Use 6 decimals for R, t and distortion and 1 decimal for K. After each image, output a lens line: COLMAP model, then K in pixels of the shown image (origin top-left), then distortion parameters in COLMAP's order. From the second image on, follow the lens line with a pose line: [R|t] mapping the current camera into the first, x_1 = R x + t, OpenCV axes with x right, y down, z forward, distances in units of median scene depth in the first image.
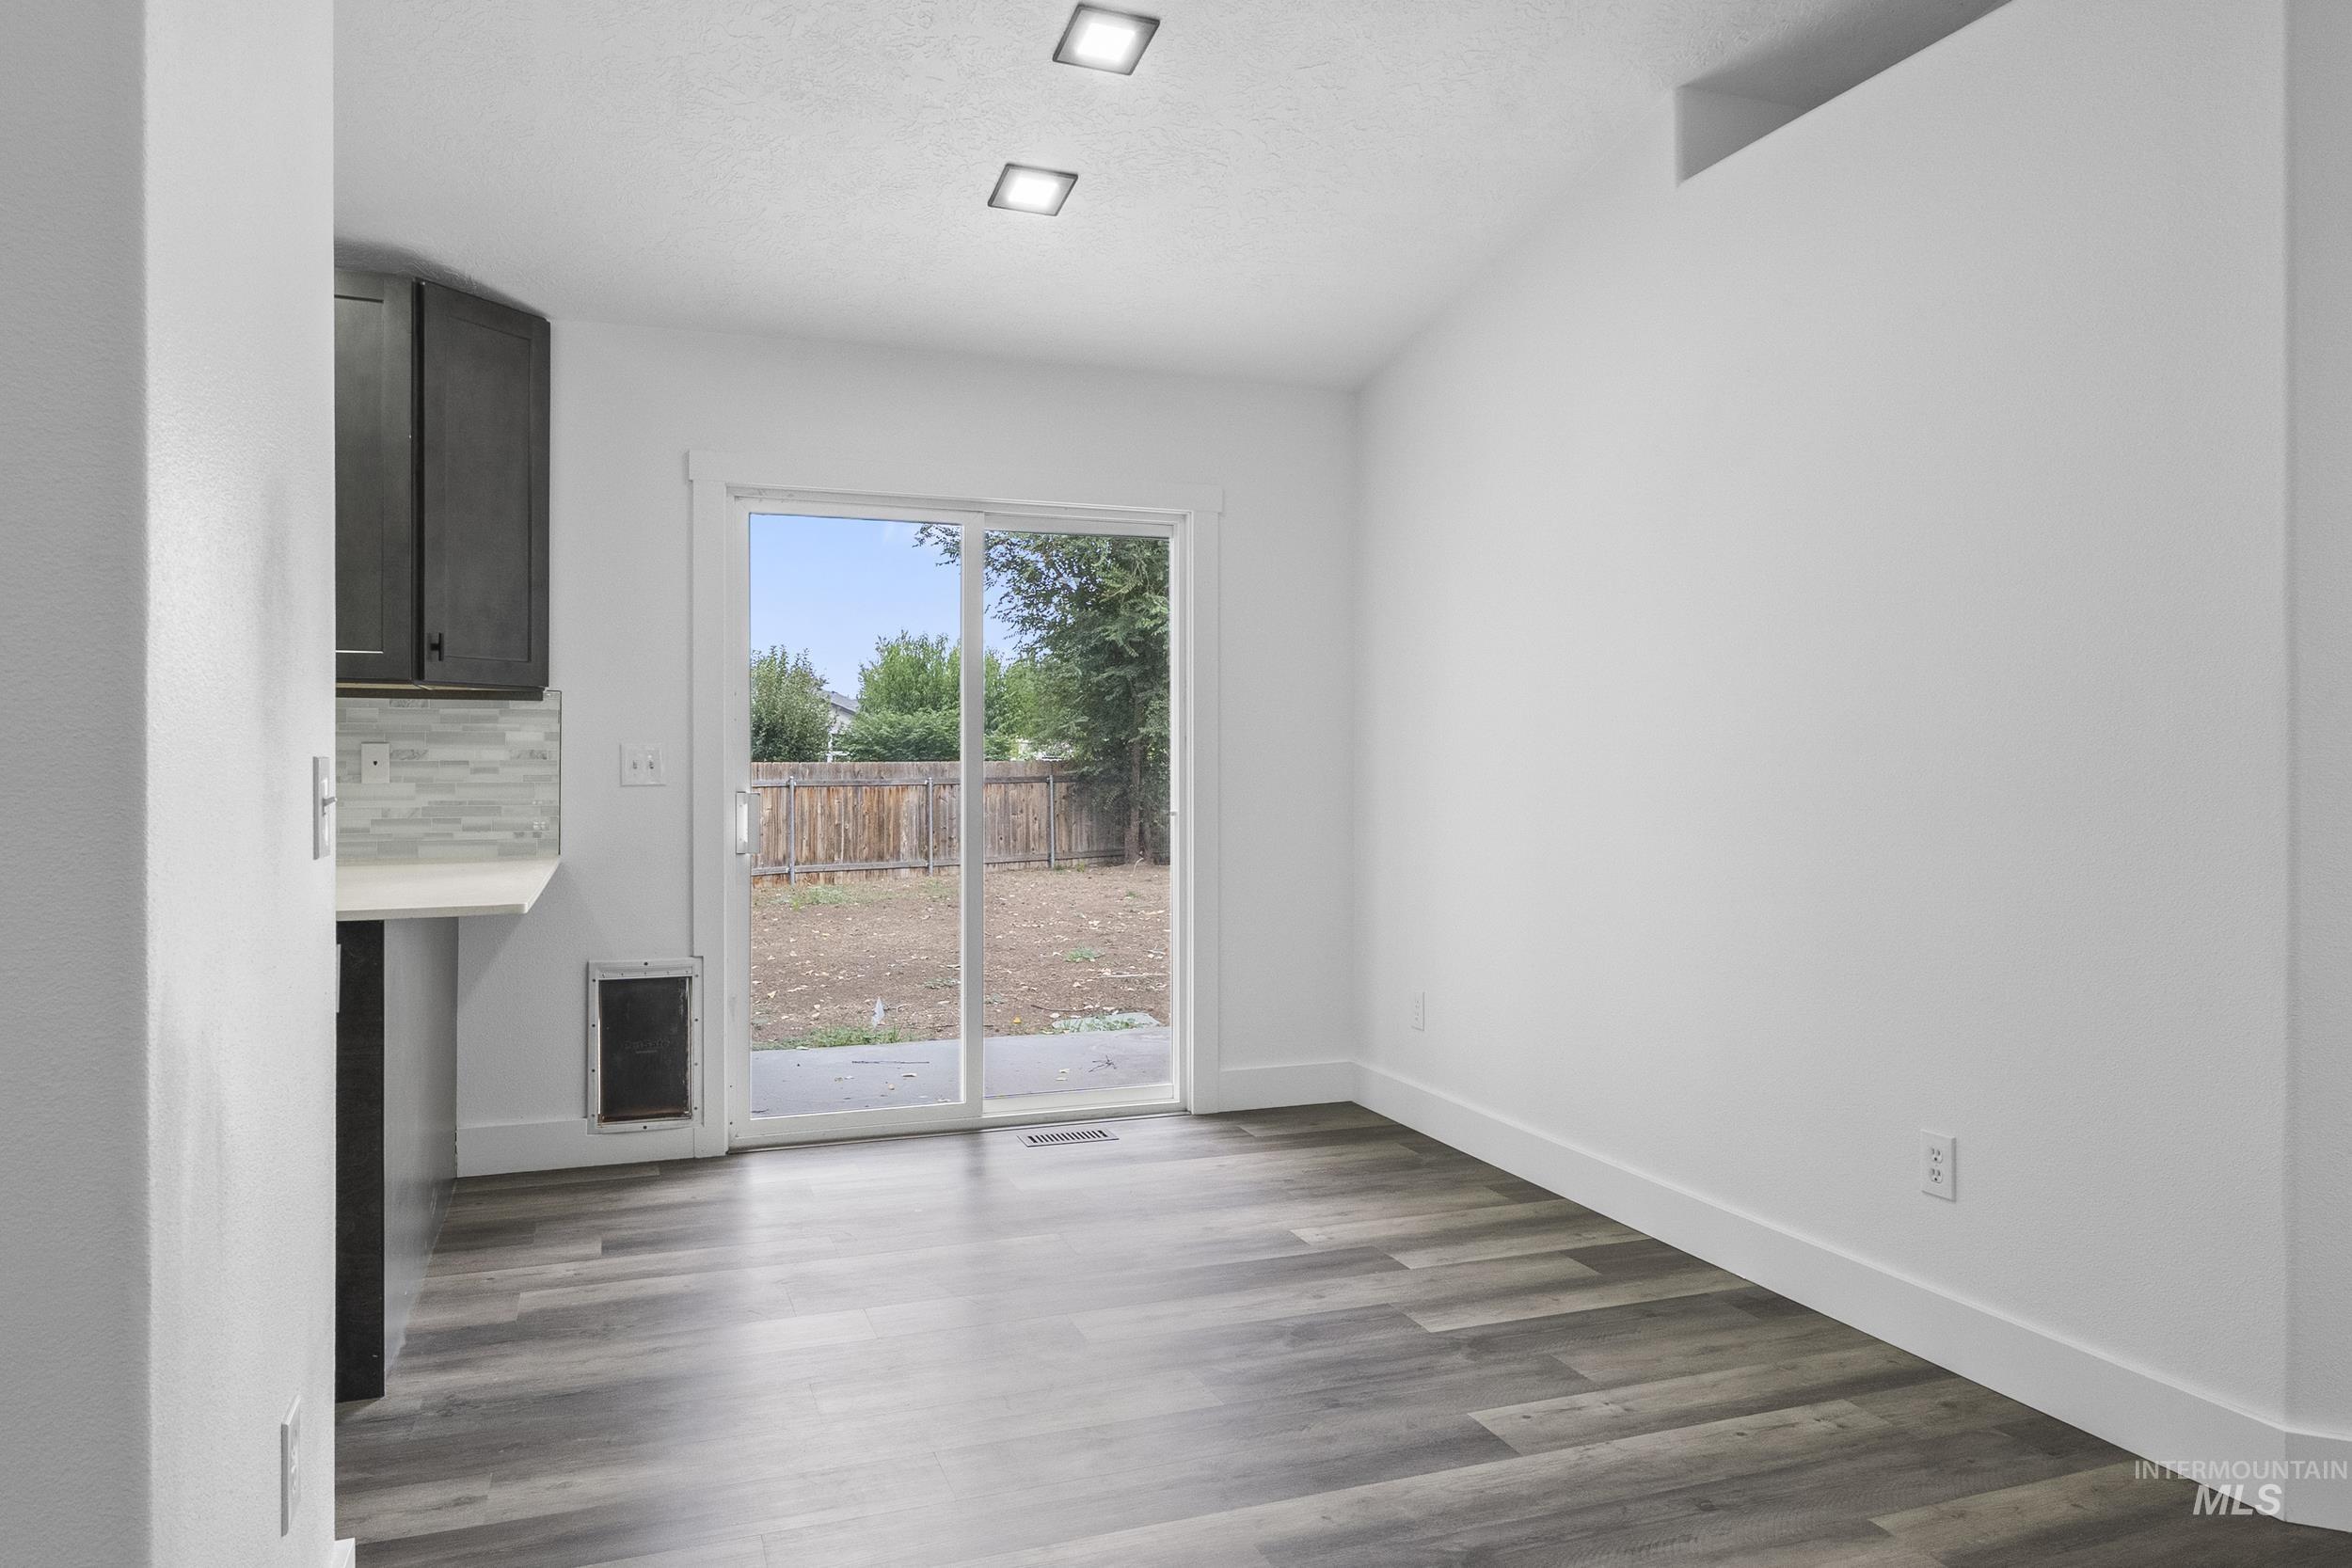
lens RADIAL K [[1522.4, 0, 1173.7], [0, 1522.4, 768.3], [0, 0, 1]] dist [-0.001941, -0.001016]
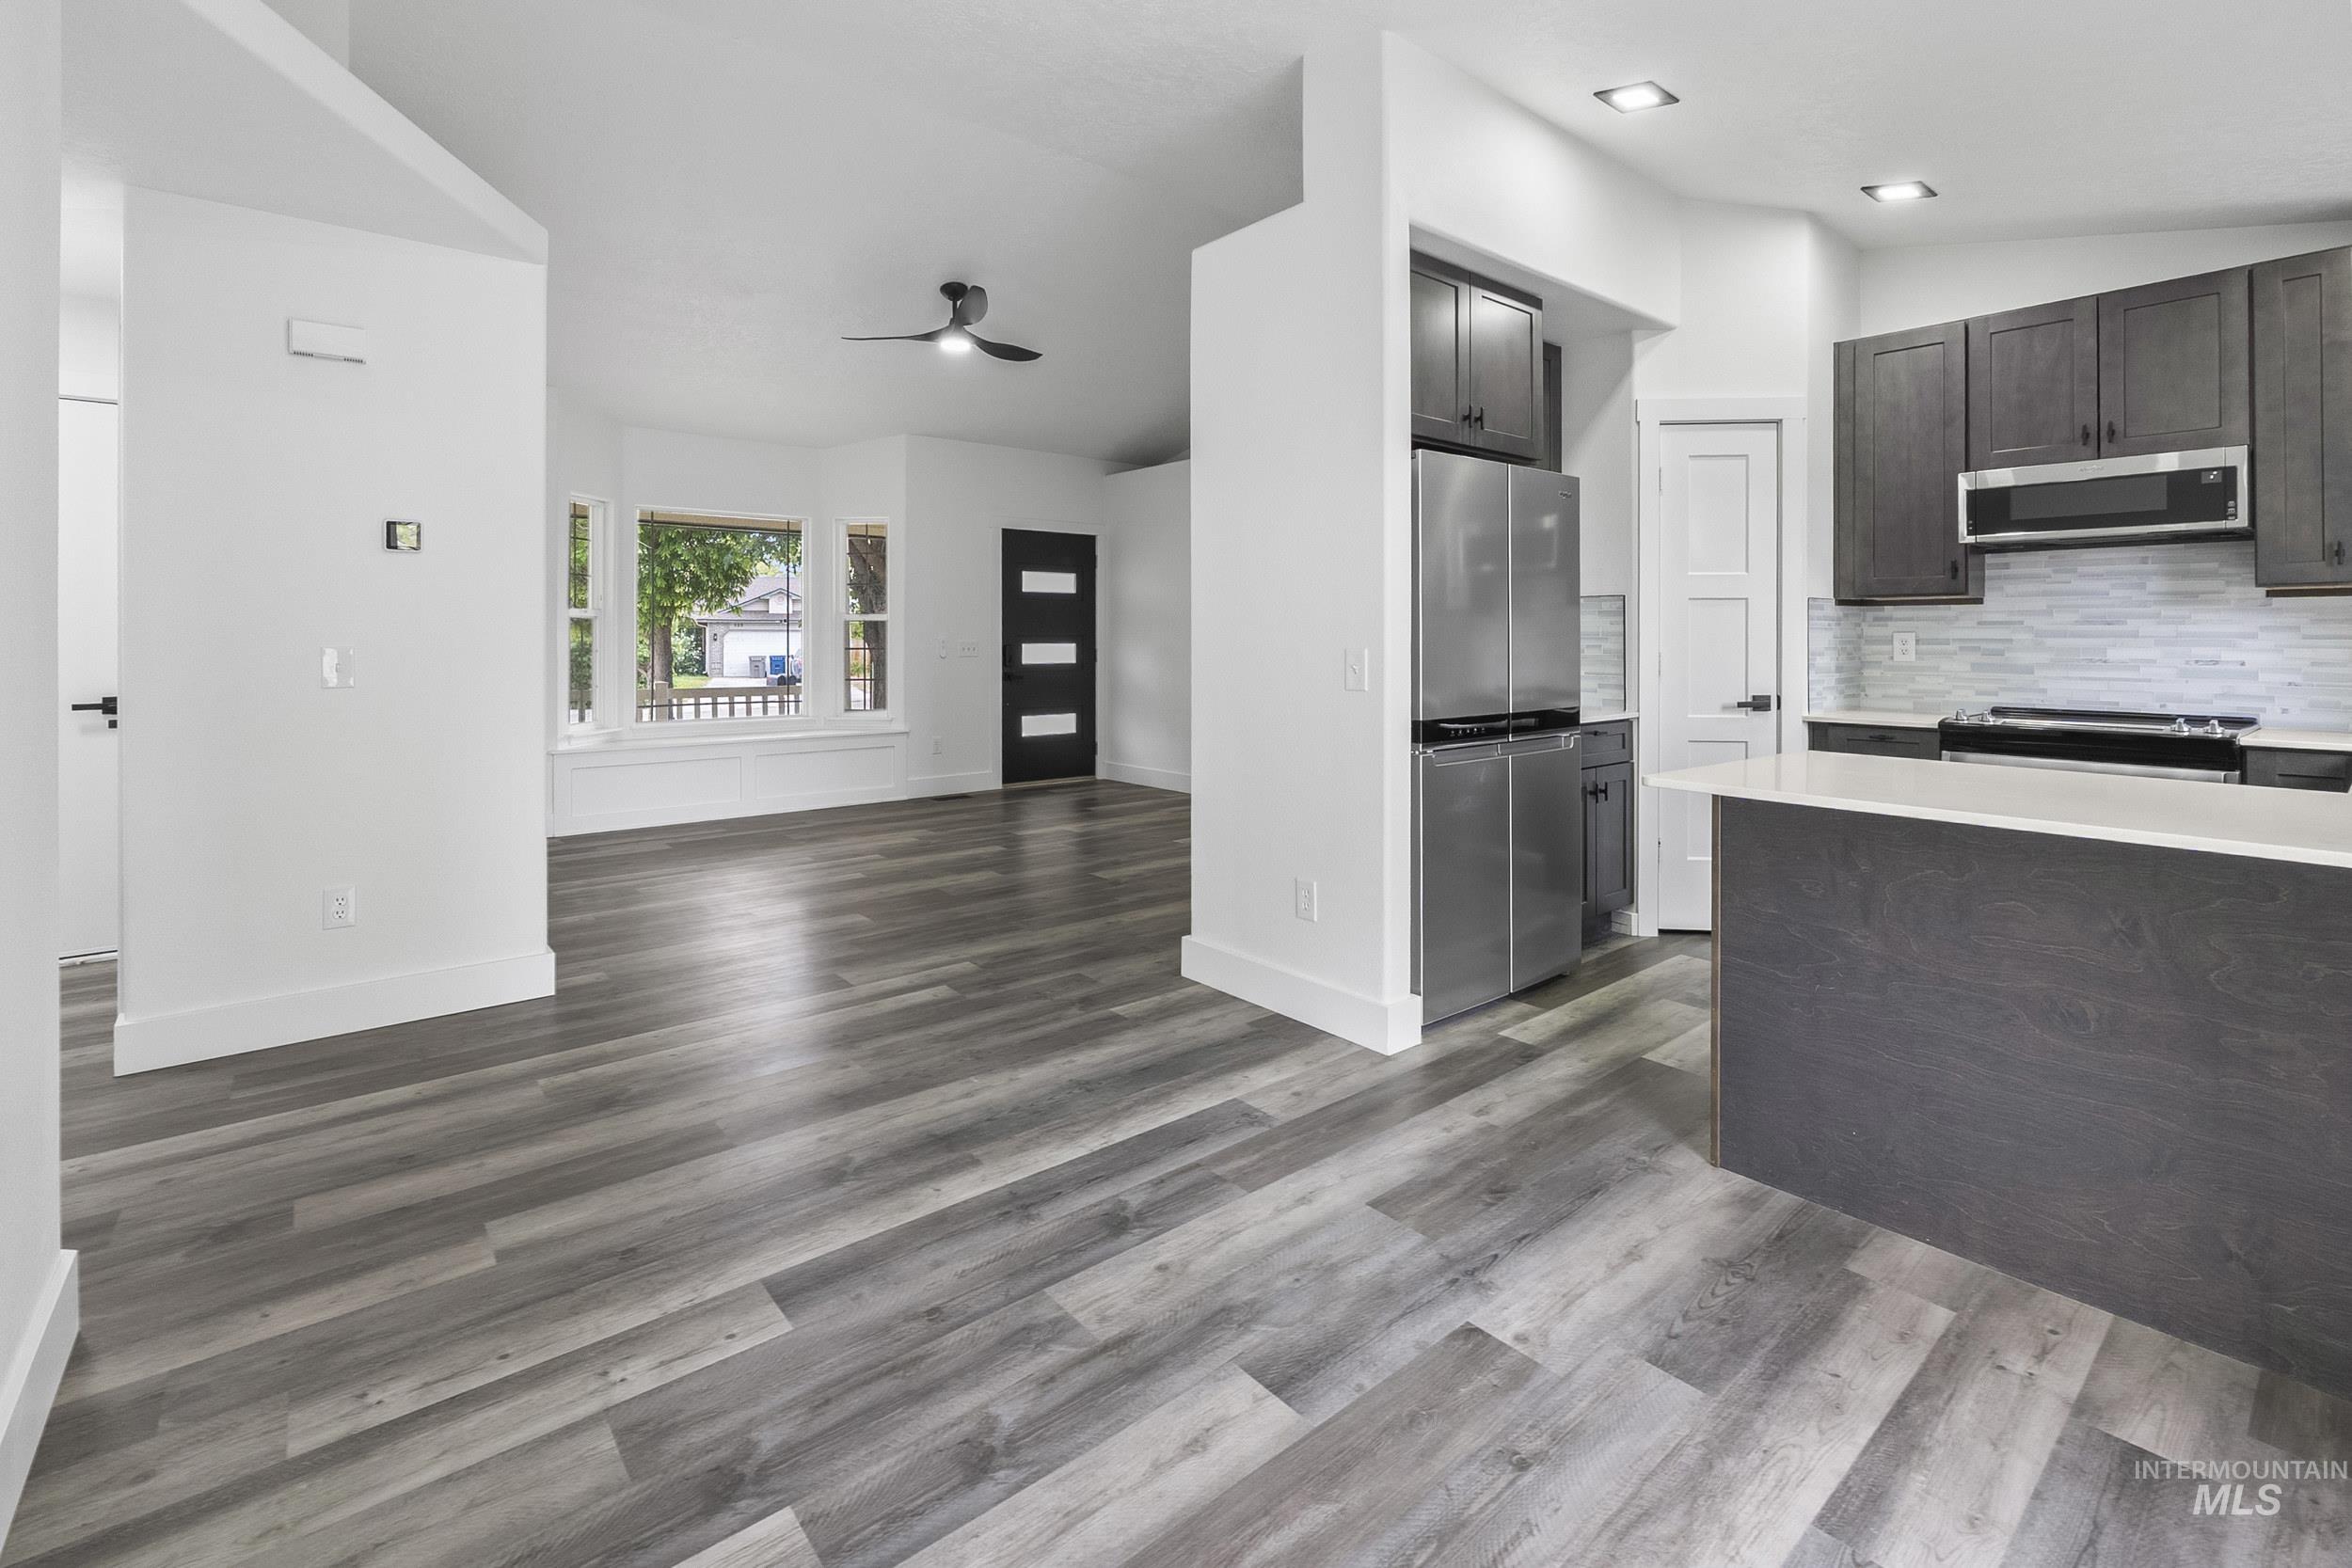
lens RADIAL K [[1050.8, 0, 1174.5], [0, 1050.8, 673.5], [0, 0, 1]] dist [-0.001901, -0.000176]
pose [[-0.942665, 0.012075, -0.333523, 0.114974], [-0.000811, 0.999259, 0.038469, -0.013989], [0.333741, 0.036534, -0.941957, 1.074472]]
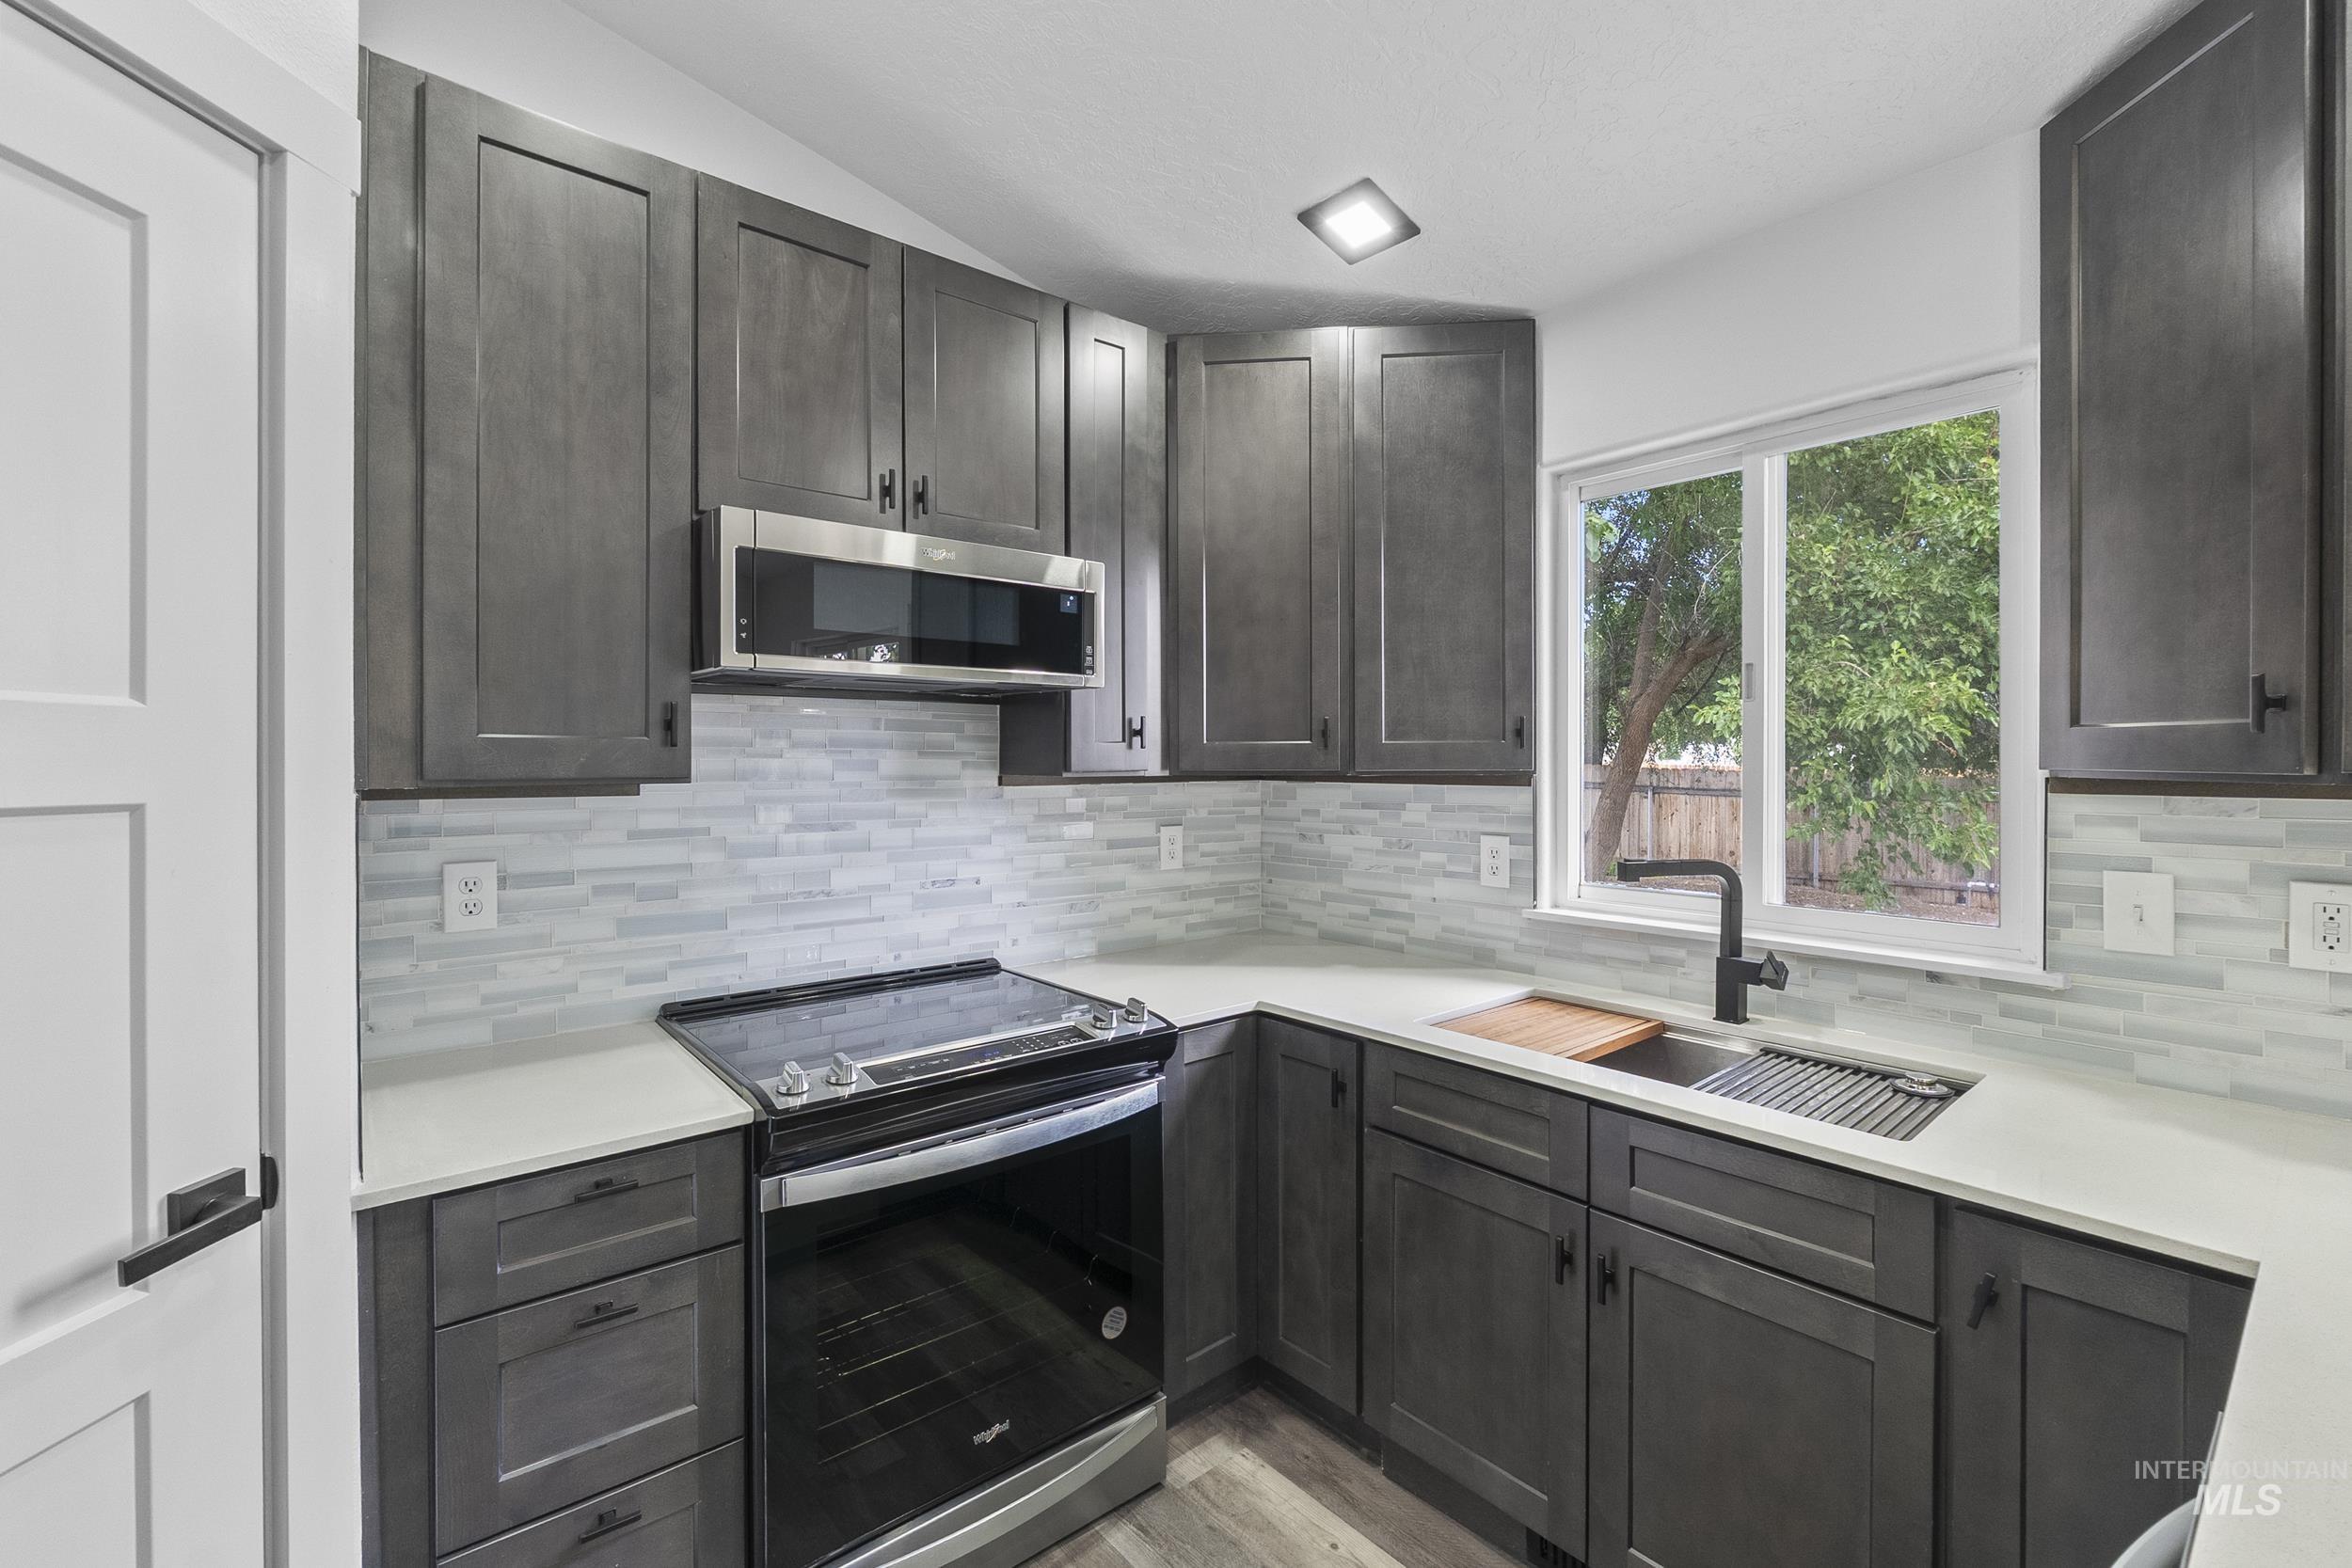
lens RADIAL K [[995.6, 0, 1171.8], [0, 995.6, 762.3], [0, 0, 1]] dist [-0.001091, 0.000190]
pose [[0.333022, -0.000310, -0.942919, -0.416403], [-0.001714, 0.999998, -0.000934, -0.055989], [0.942918, 0.001927, 0.333021, 0.483798]]
